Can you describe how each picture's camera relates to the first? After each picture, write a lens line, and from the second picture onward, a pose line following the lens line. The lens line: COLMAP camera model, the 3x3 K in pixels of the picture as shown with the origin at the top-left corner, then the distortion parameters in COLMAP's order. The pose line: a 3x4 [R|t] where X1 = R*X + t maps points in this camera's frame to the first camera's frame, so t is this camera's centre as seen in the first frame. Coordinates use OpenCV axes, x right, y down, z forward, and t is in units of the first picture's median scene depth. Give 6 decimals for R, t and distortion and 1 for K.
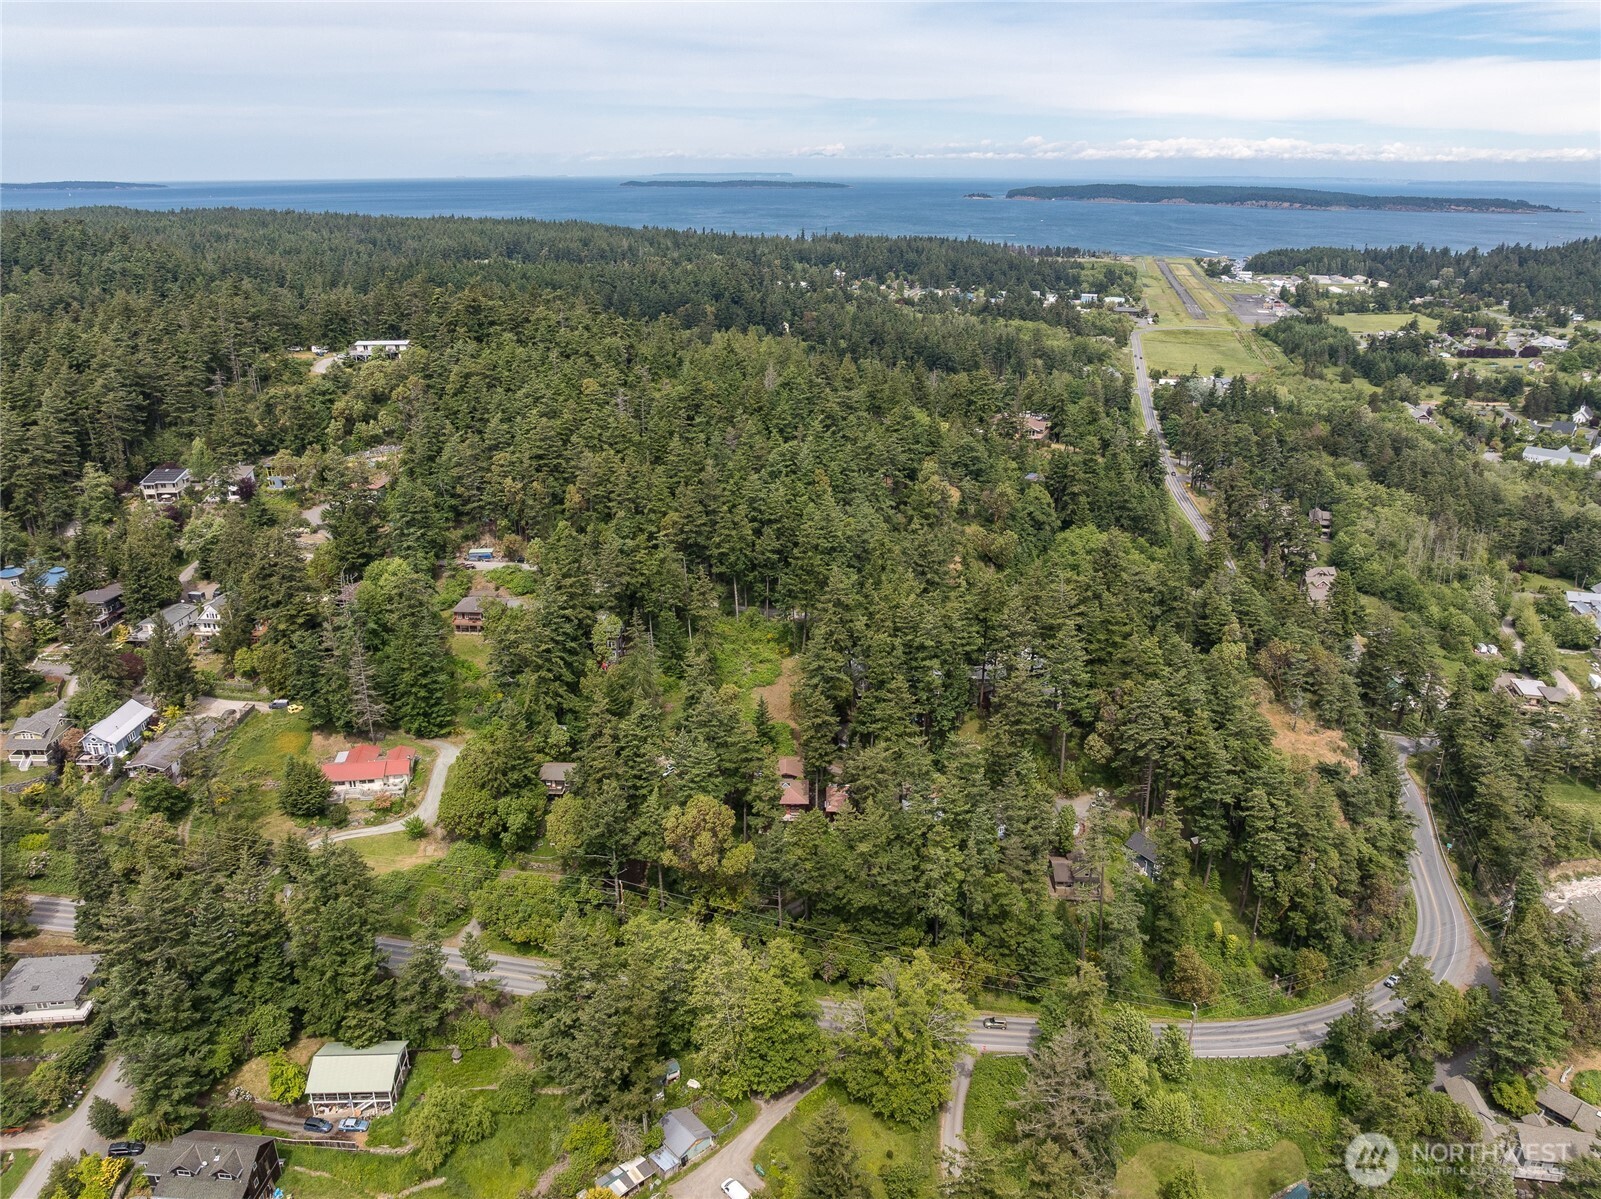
lens RADIAL K [[1116.9, 0, 803.3], [0, 1116.9, 620.8], [0, 0, 1]] dist [-0.045295, 0.005956]
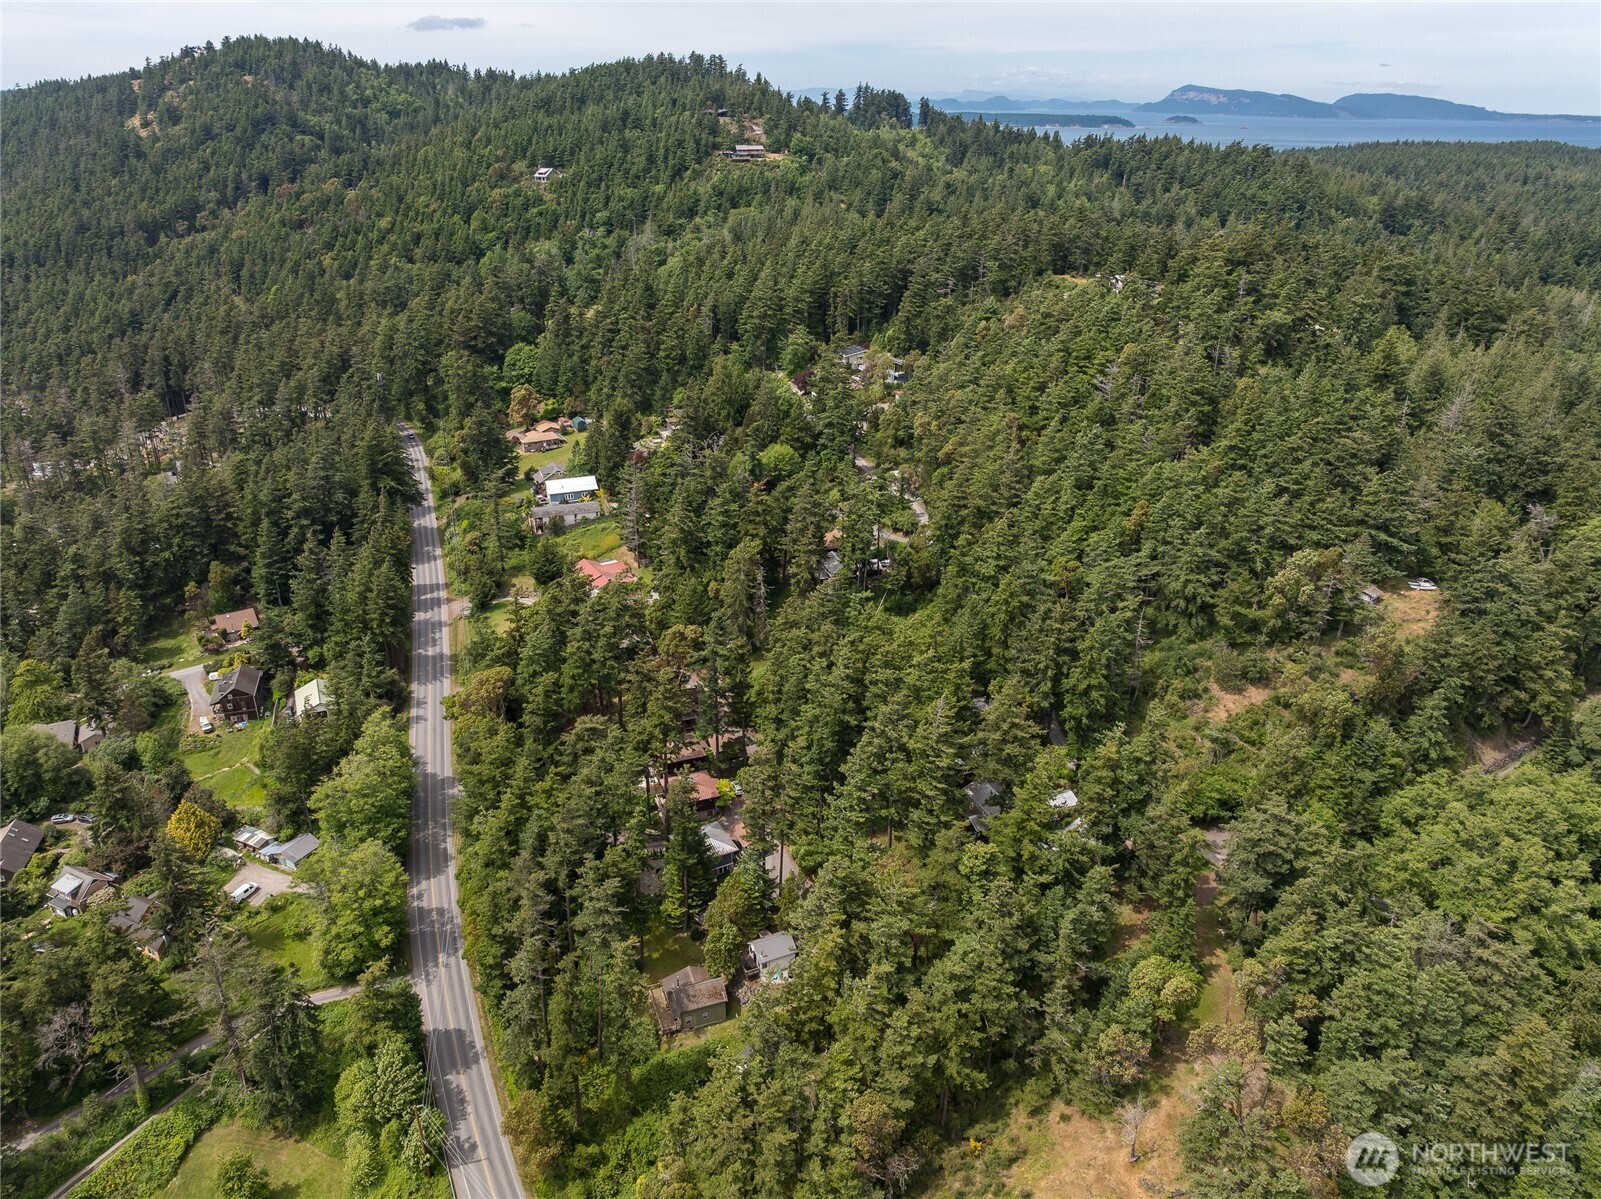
lens RADIAL K [[1116.9, 0, 803.3], [0, 1116.9, 620.8], [0, 0, 1]] dist [-0.045295, 0.005956]
pose [[0.364183, 0.390028, -0.845724, 0.760659], [-0.345914, 0.899772, 0.265997, -0.231222], [0.864705, 0.195676, 0.462597, 0.588567]]
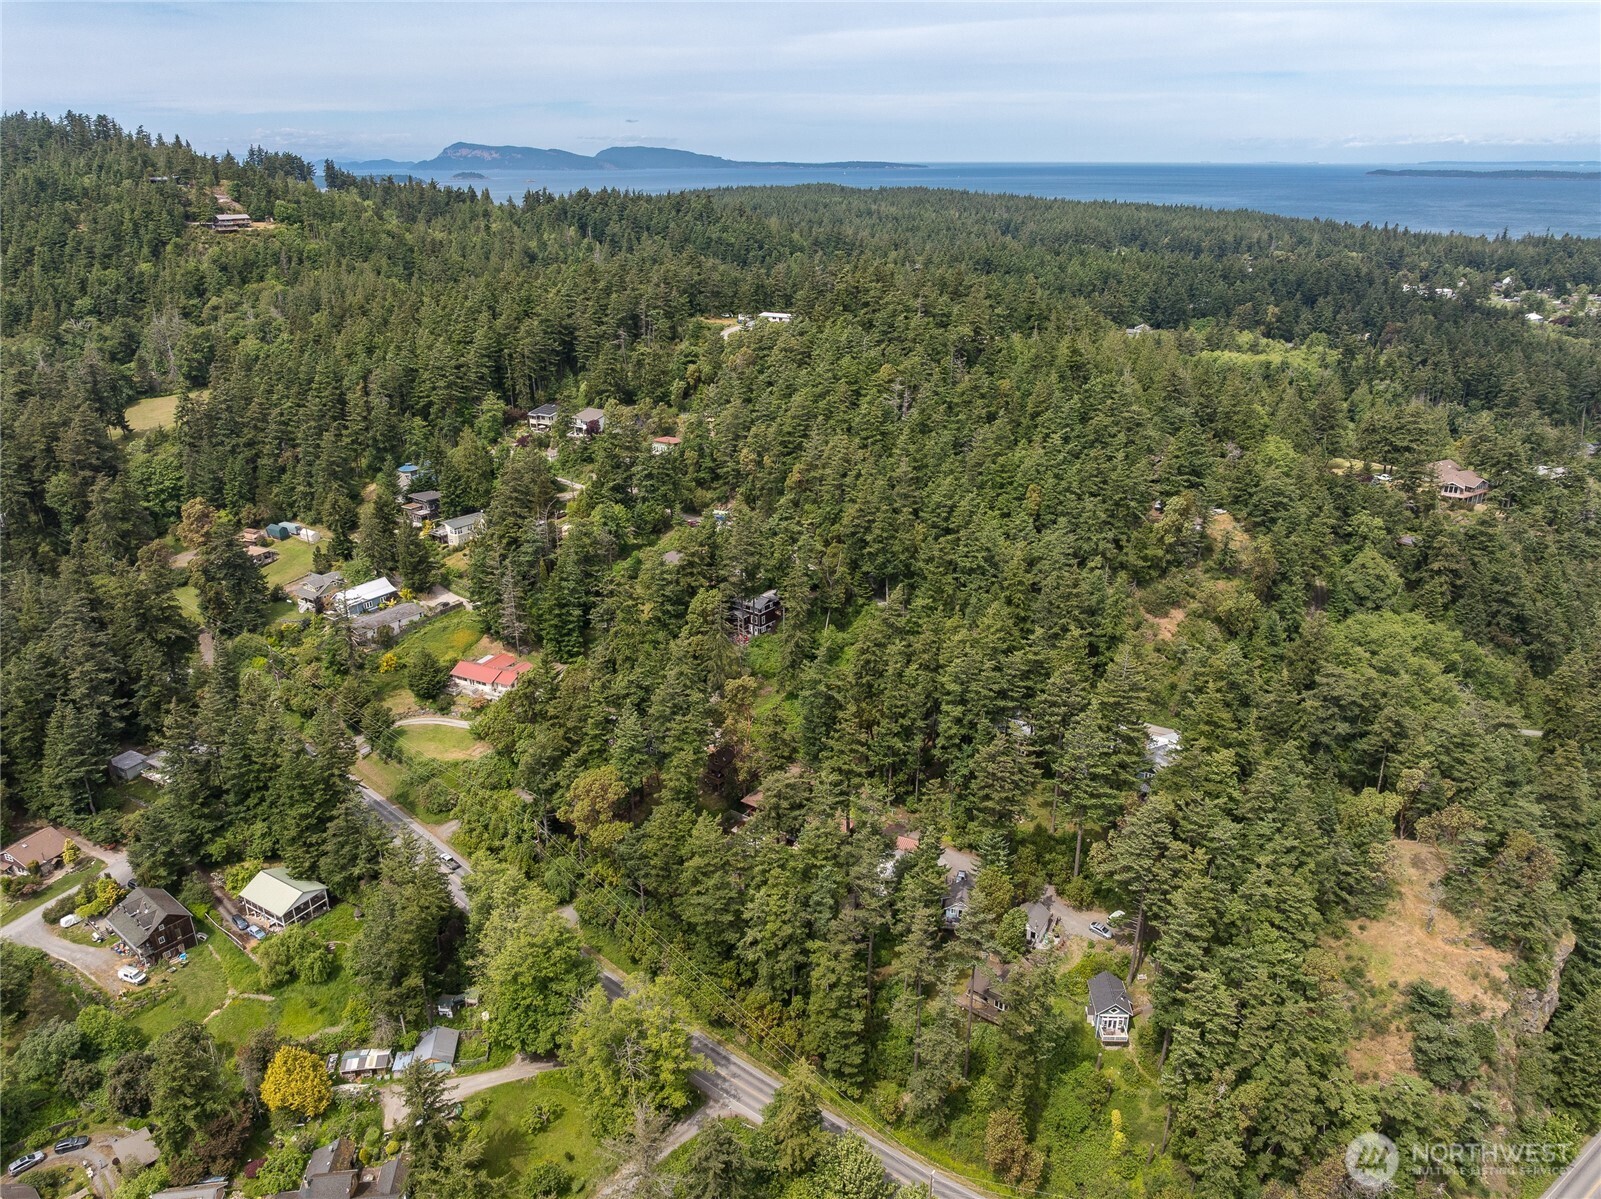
lens RADIAL K [[1116.9, 0, 803.3], [0, 1116.9, 620.8], [0, 0, 1]] dist [-0.045295, 0.005956]
pose [[0.821490, 0.210872, -0.529800, 0.459749], [-0.204460, 0.976257, 0.071543, -0.067584], [0.532307, 0.049551, 0.845100, 0.173854]]
